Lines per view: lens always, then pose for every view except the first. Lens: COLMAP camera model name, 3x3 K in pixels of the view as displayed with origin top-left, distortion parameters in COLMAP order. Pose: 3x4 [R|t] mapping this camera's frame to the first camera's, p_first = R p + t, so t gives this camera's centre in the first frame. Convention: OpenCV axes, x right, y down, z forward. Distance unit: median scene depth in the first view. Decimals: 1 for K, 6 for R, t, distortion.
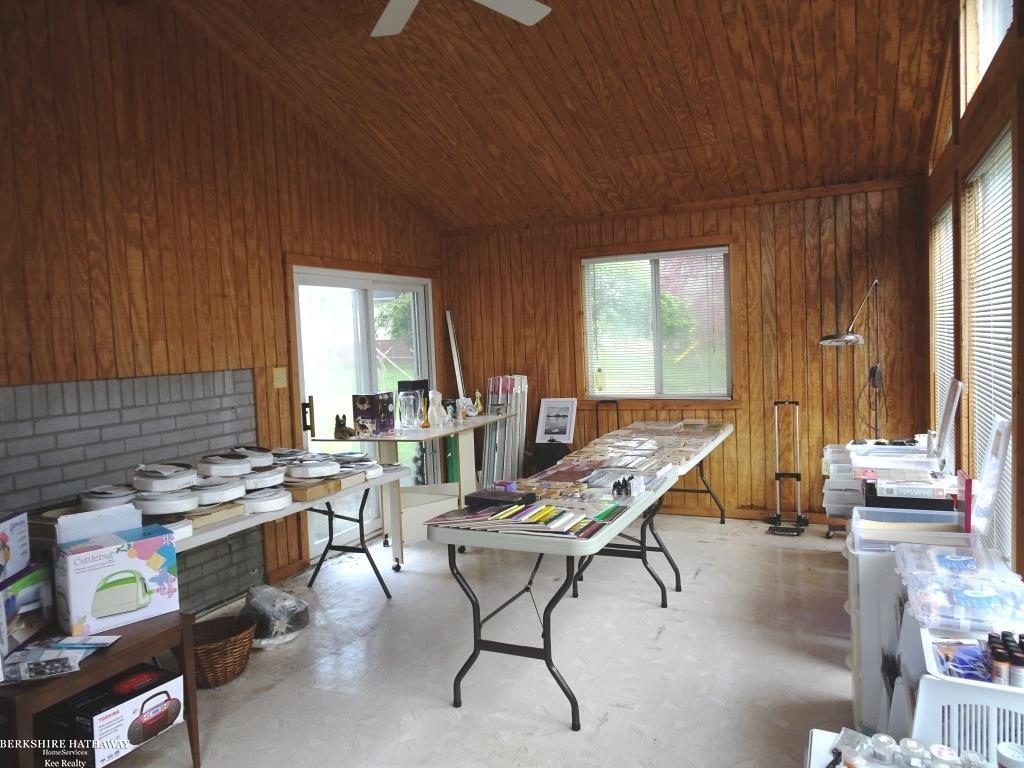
lens RADIAL K [[722.6, 0, 510.8], [0, 722.6, 384.3], [0, 0, 1]] dist [0.001029, 0.000864]
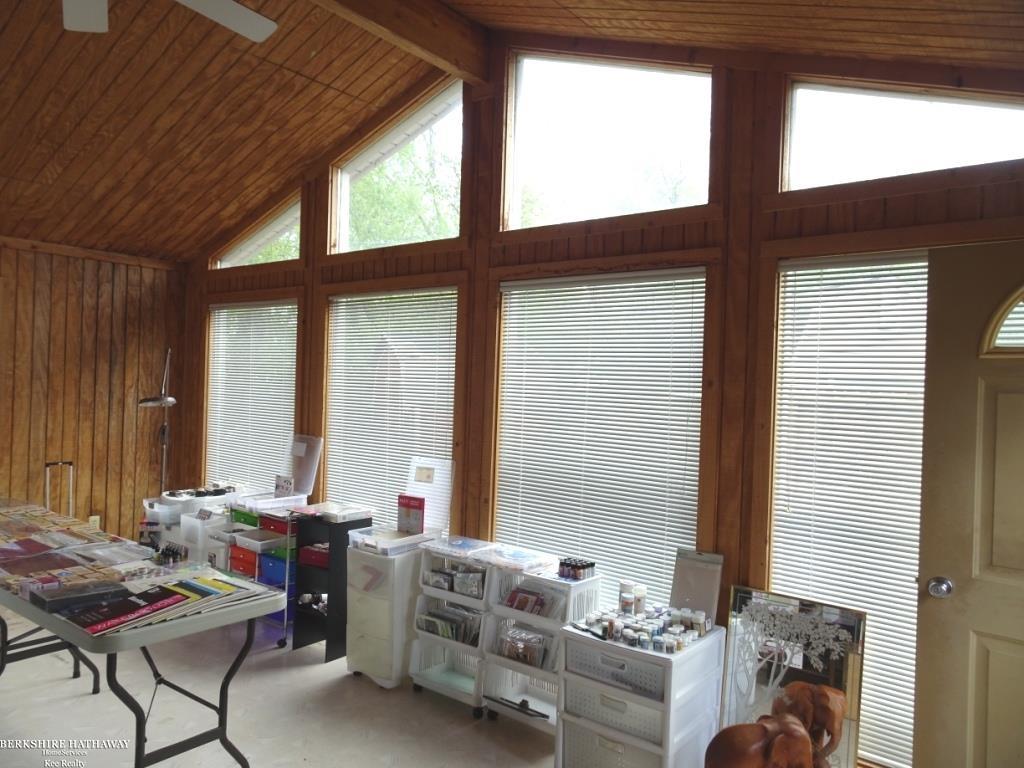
lens RADIAL K [[722.6, 0, 510.1], [0, 722.6, 384.0], [0, 0, 1]] dist [0.001029, 0.000864]
pose [[0.230035, 0.048837, 0.971956, -0.425001], [0.022927, 0.998191, -0.055581, -0.013111], [-0.972912, 0.035070, 0.228499, 0.202043]]
